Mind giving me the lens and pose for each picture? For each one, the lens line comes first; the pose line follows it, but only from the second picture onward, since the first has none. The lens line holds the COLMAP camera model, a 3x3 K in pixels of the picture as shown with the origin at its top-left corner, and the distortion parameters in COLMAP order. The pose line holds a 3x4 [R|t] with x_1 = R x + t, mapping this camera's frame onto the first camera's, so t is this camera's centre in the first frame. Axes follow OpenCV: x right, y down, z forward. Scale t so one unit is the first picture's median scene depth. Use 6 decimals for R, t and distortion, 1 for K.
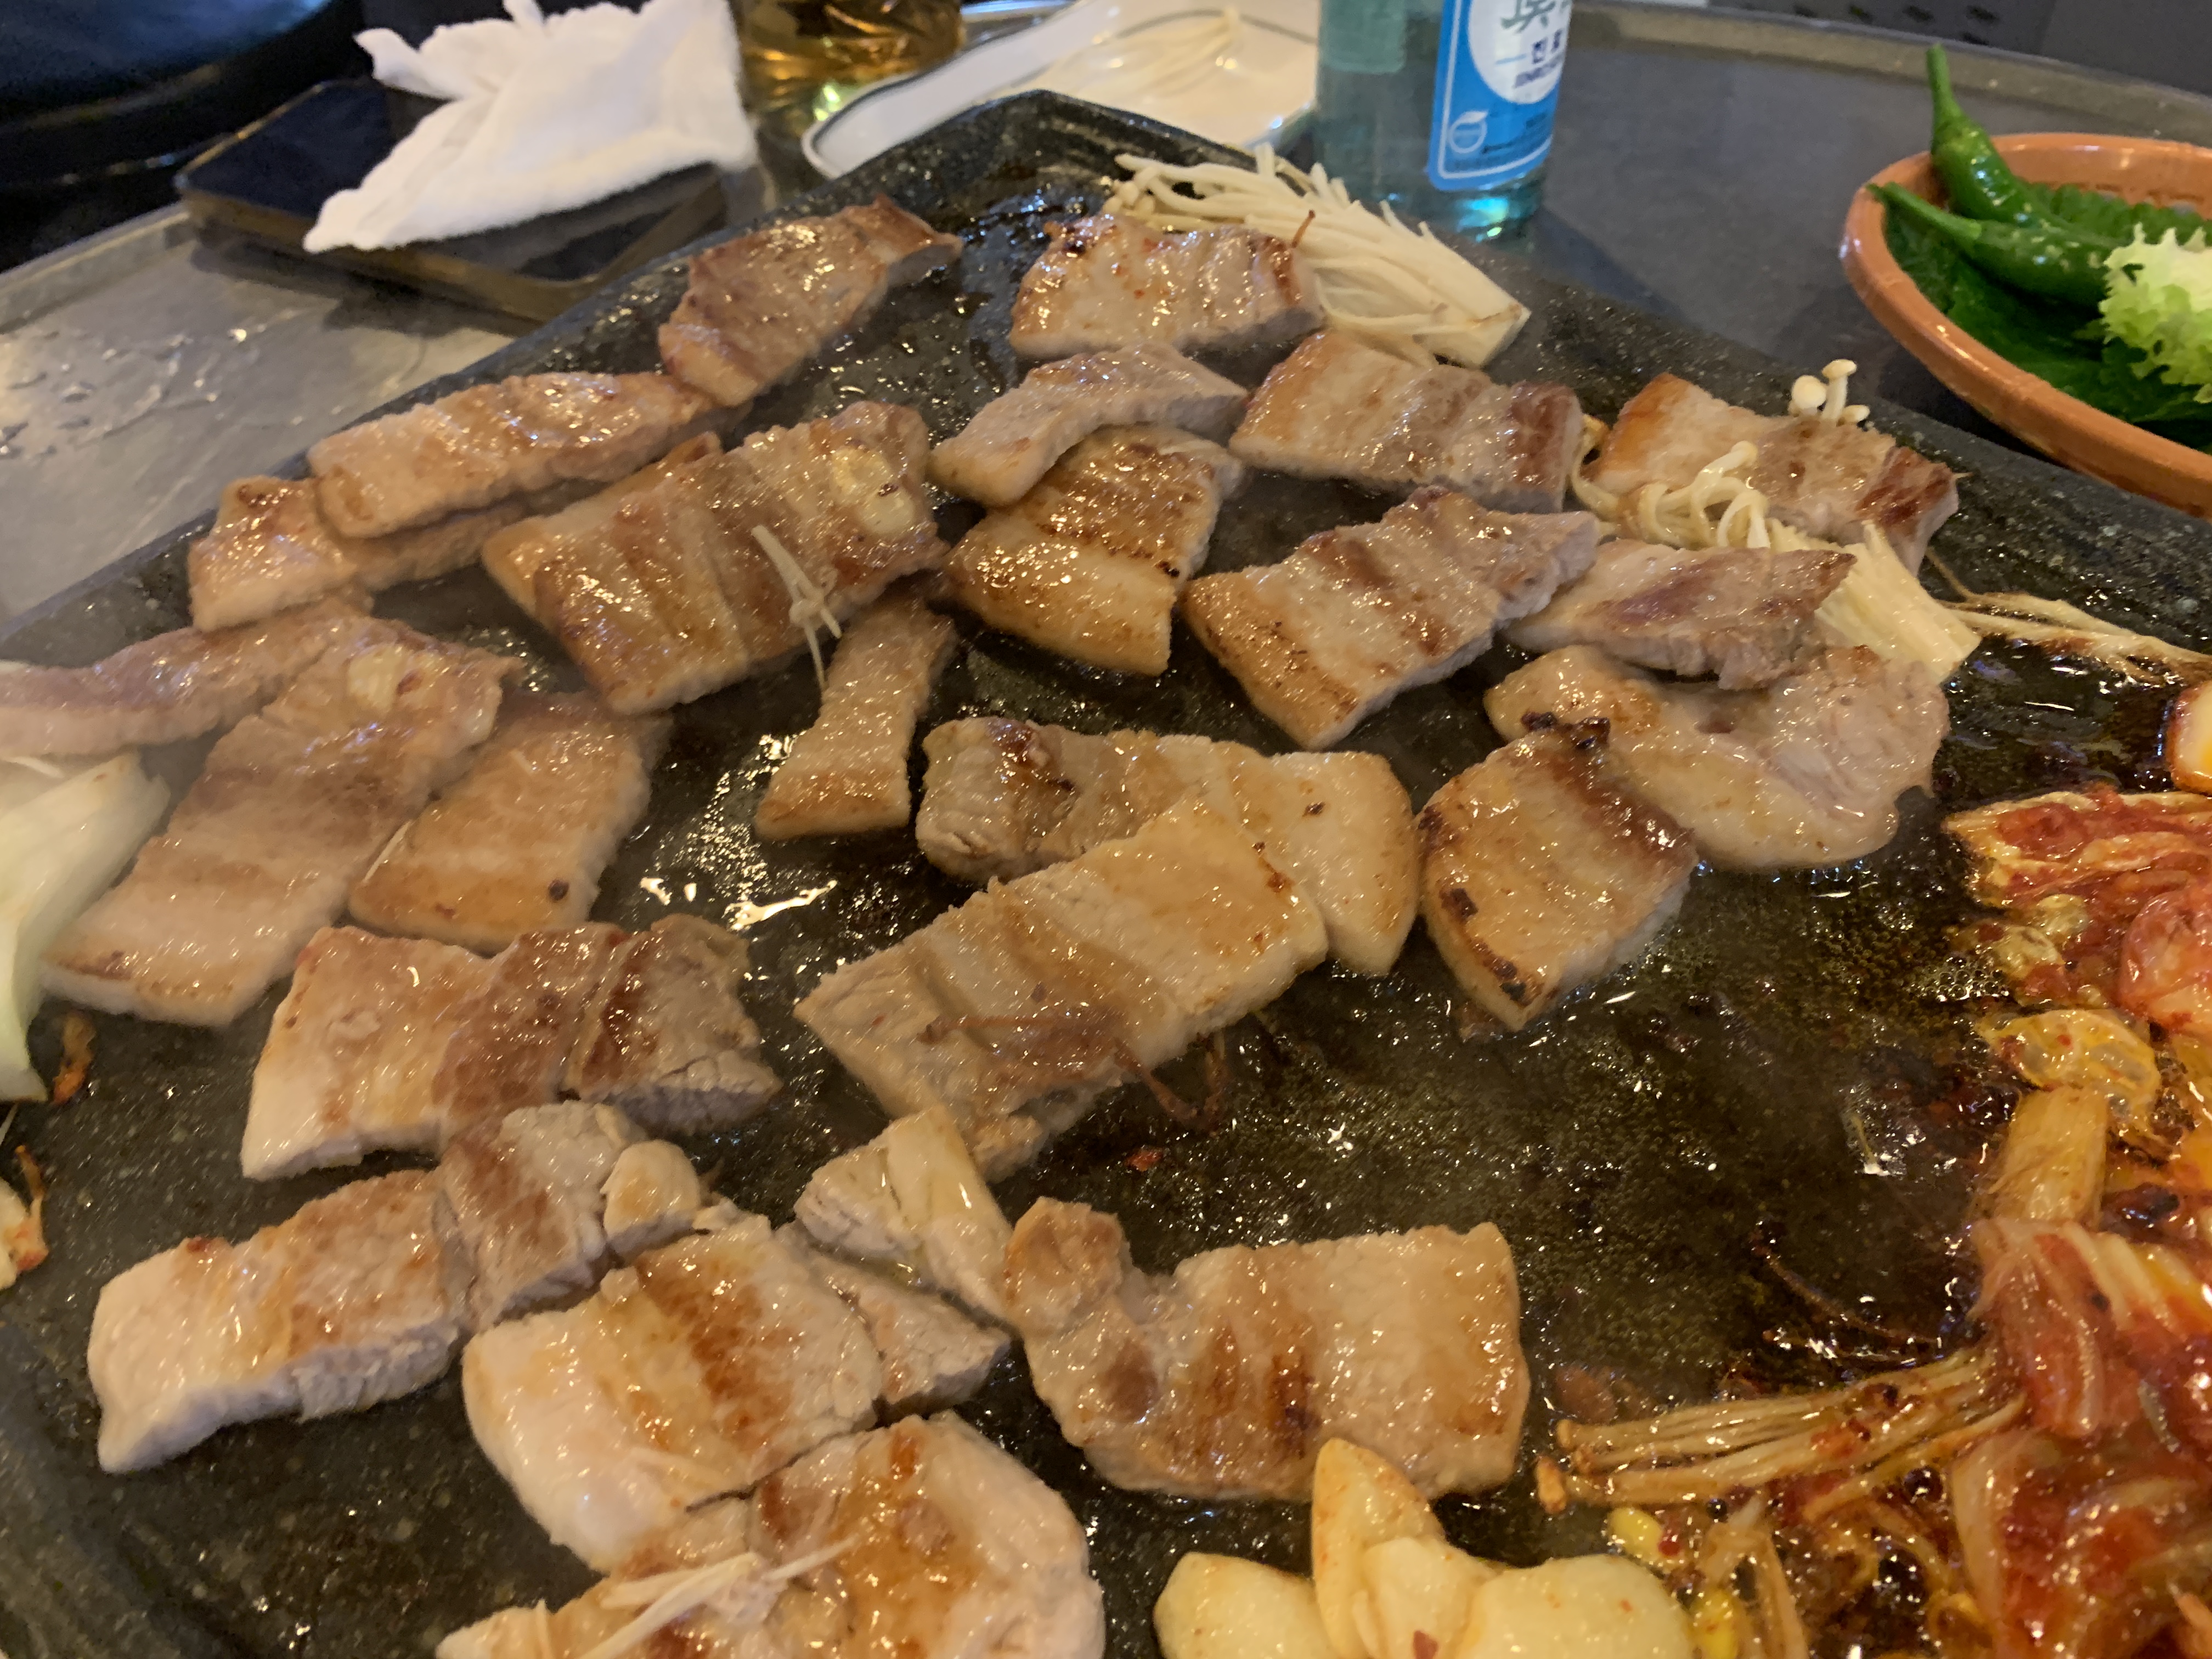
lens RADIAL K [[1658.5, 0, 1073.3], [0, 1658.5, 827.3], [0, 0, 1]] dist [-0.001855, 0.006775]
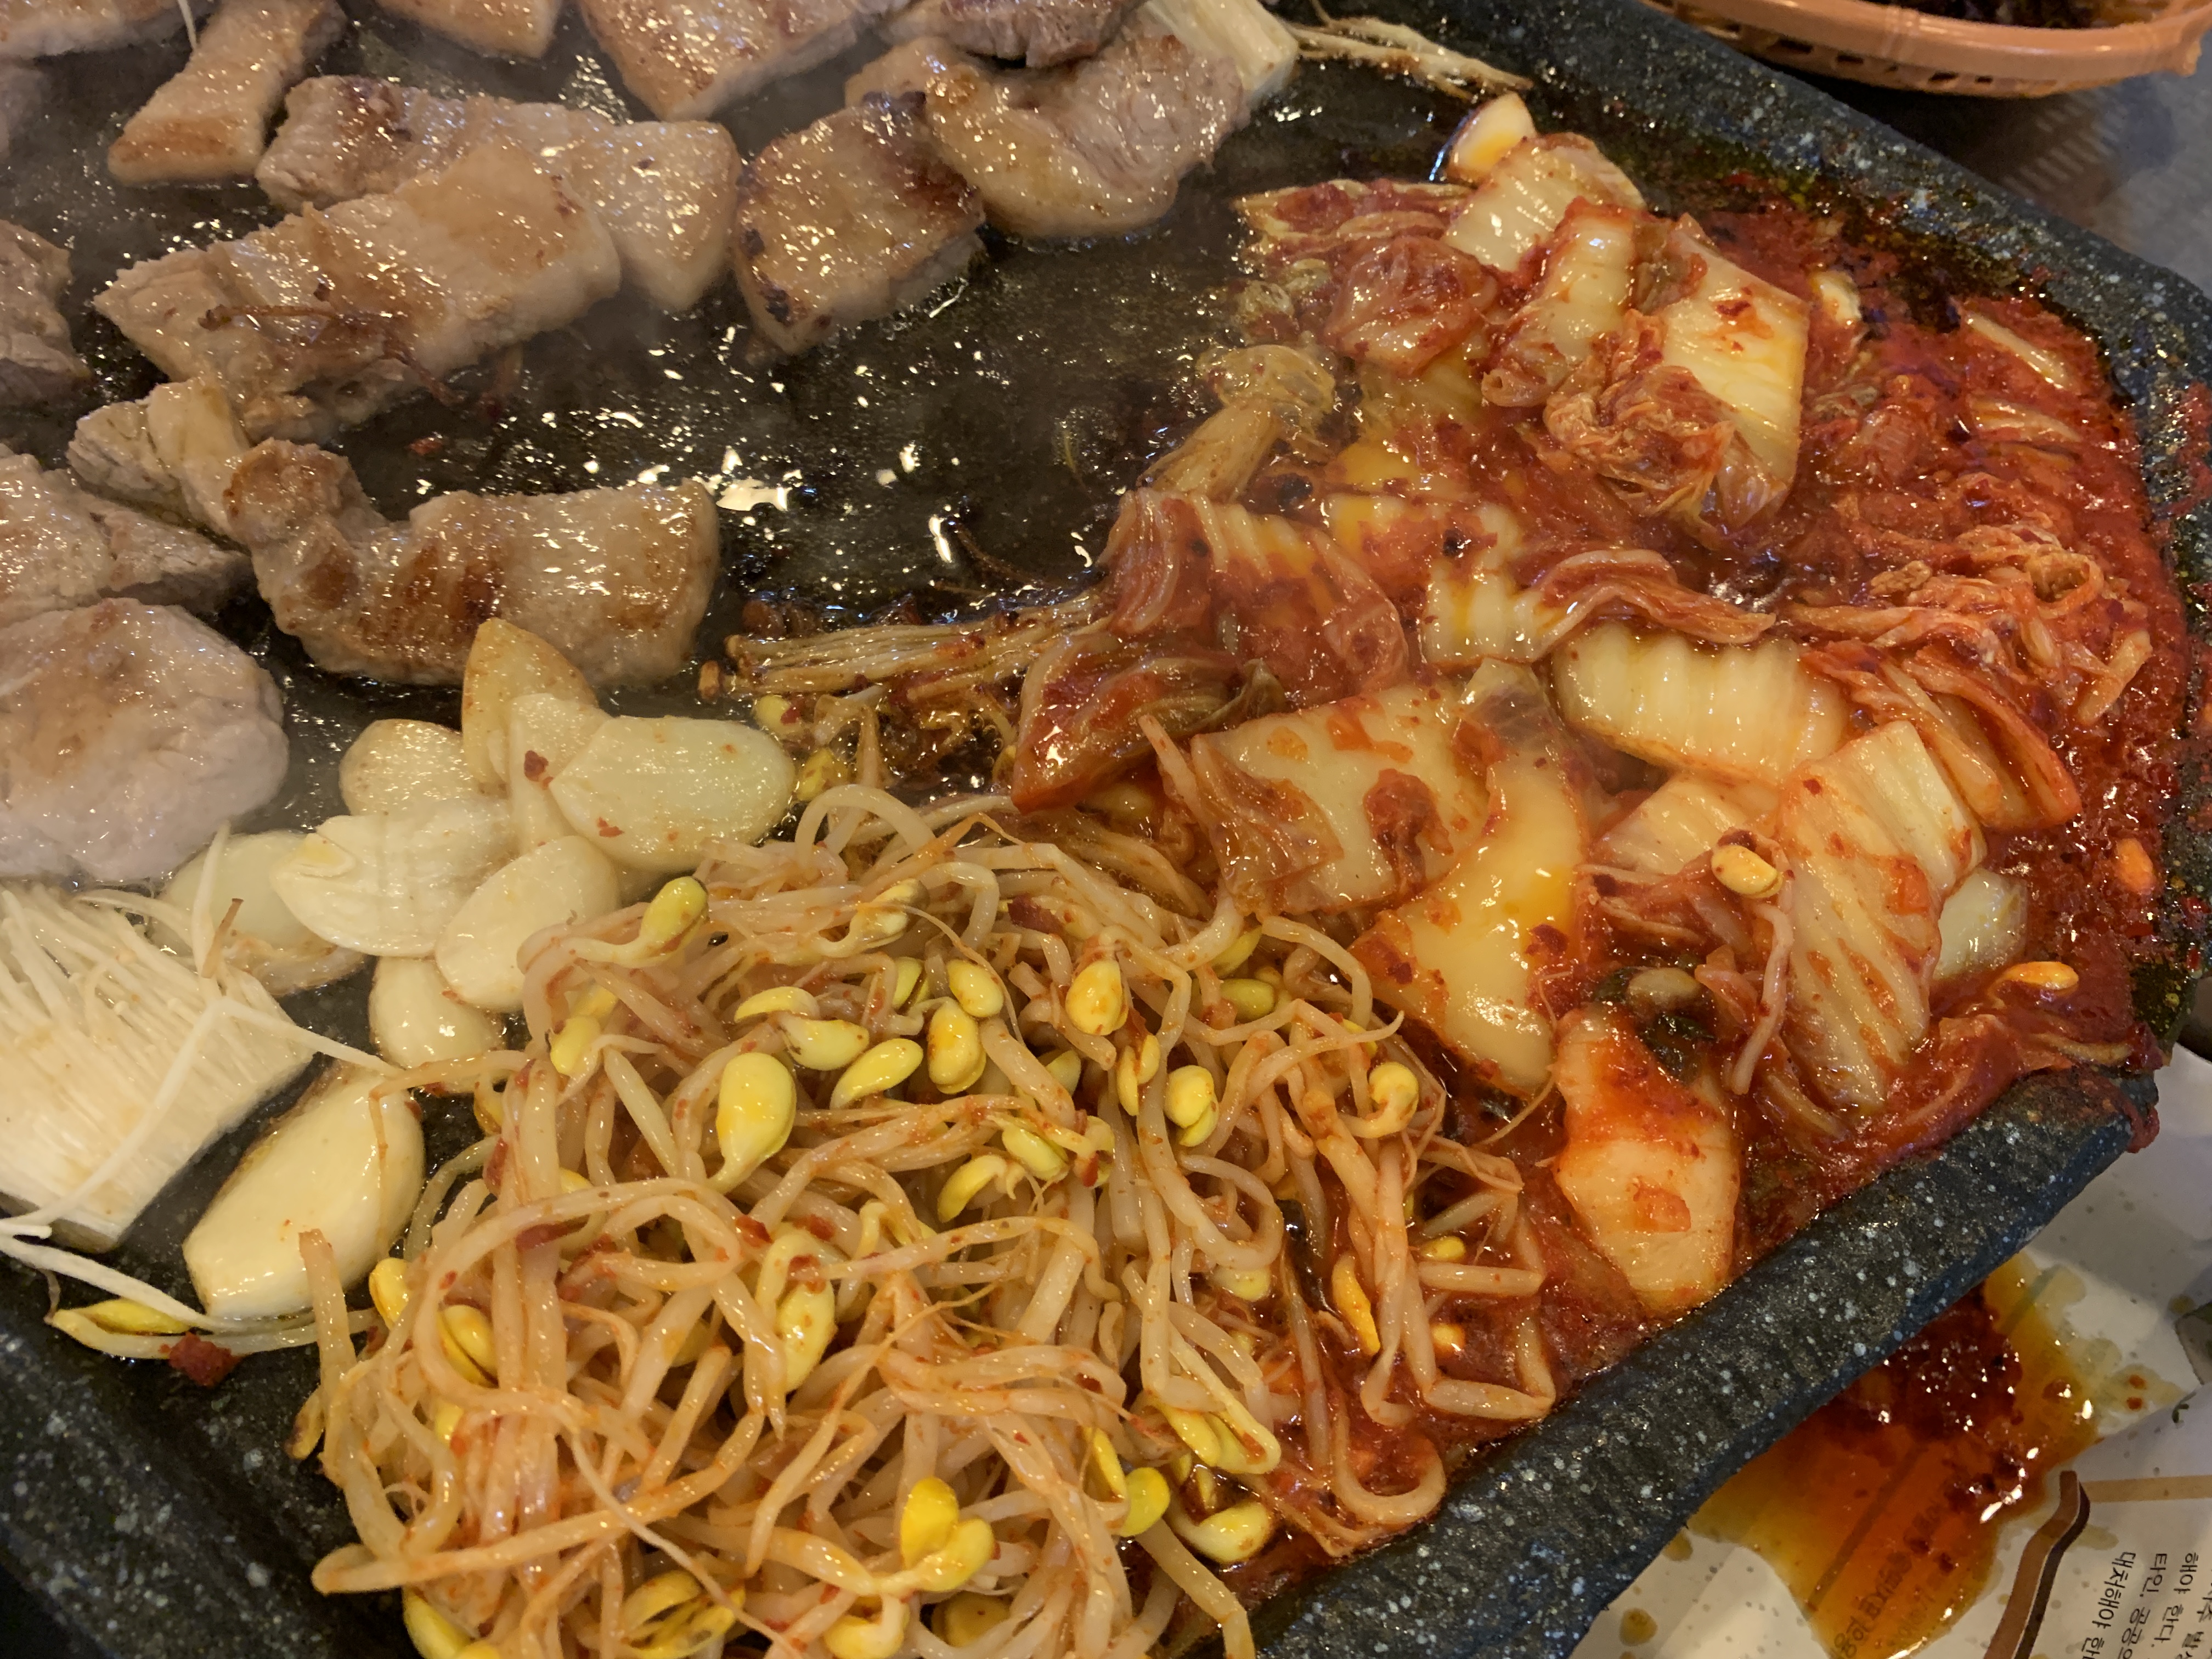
lens RADIAL K [[1674.8, 0, 1090.7], [0, 1674.8, 820.8], [0, 0, 1]] dist [0.008201, -0.025091]
pose [[0.997909, 0.007167, 0.064234, 0.316490], [-0.017422, 0.986876, 0.160538, 0.196360], [-0.062240, -0.161322, 0.984937, -0.136782]]
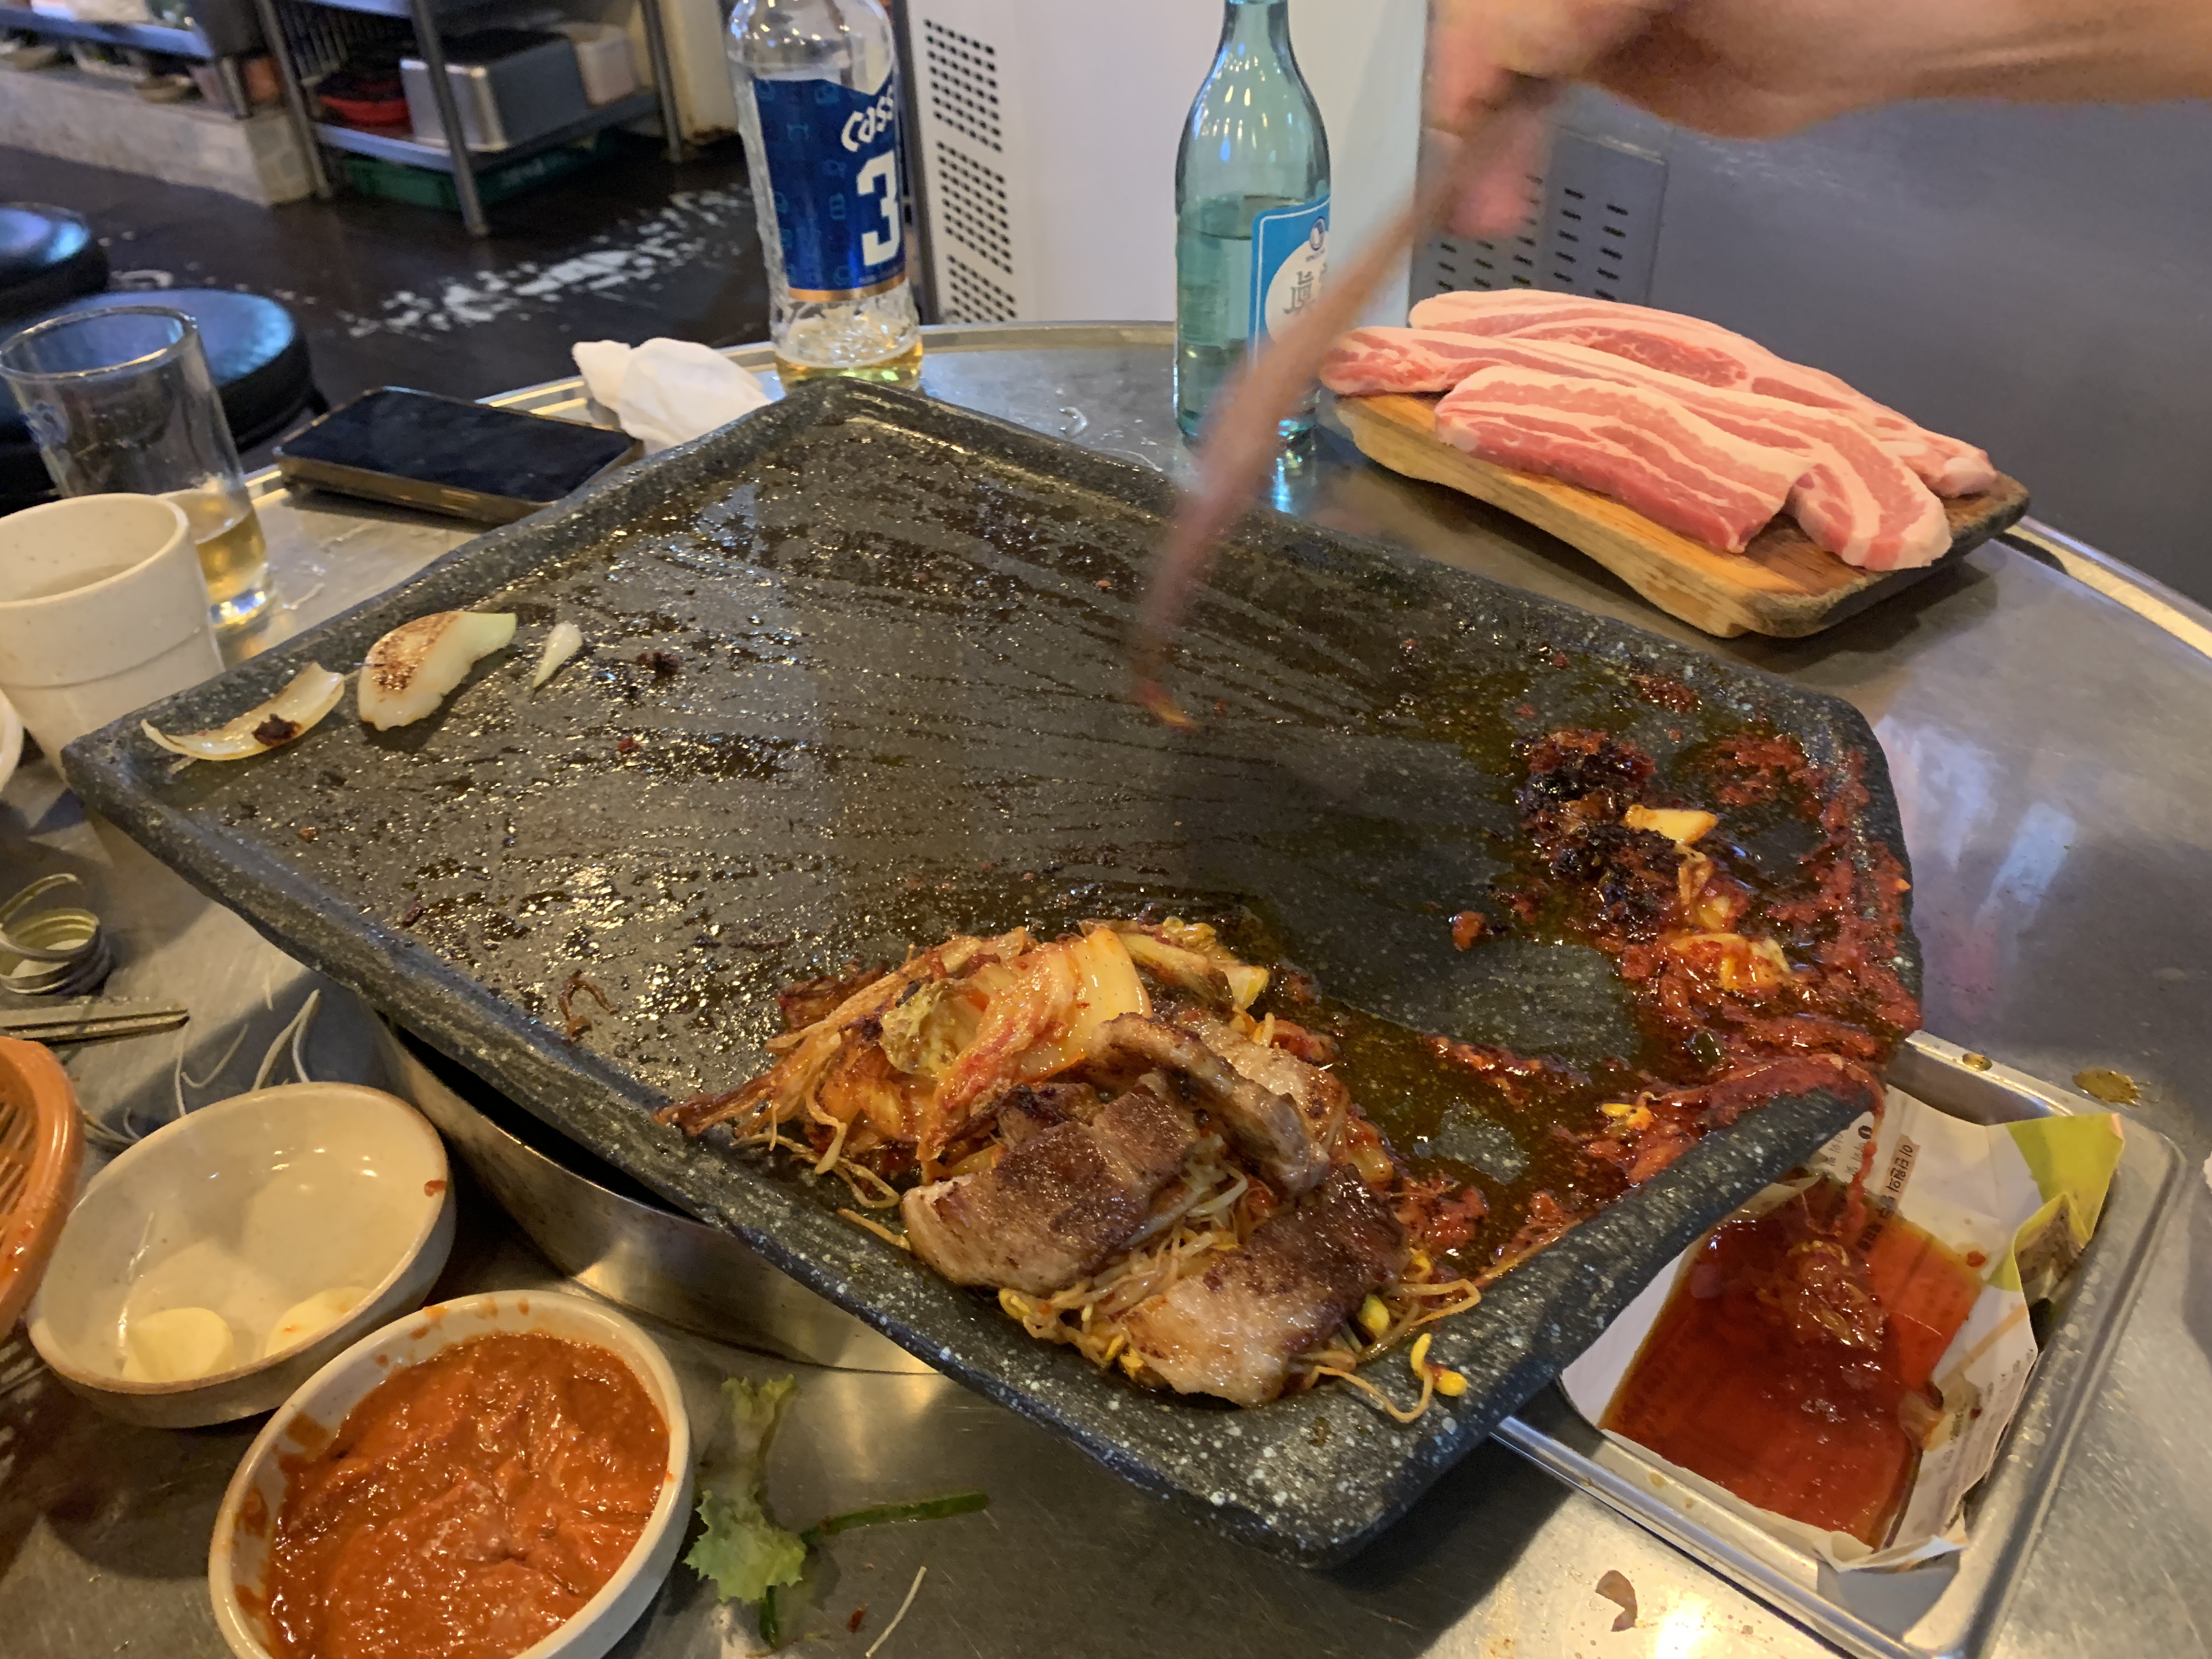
lens RADIAL K [[1674.8, 0, 1090.7], [0, 1674.8, 820.8], [0, 0, 1]] dist [0.008201, -0.025091]
pose [[0.995350, -0.041291, 0.087027, 0.075037], [0.056647, 0.981640, -0.182135, 0.427231], [-0.077909, 0.186218, 0.979415, -0.793402]]
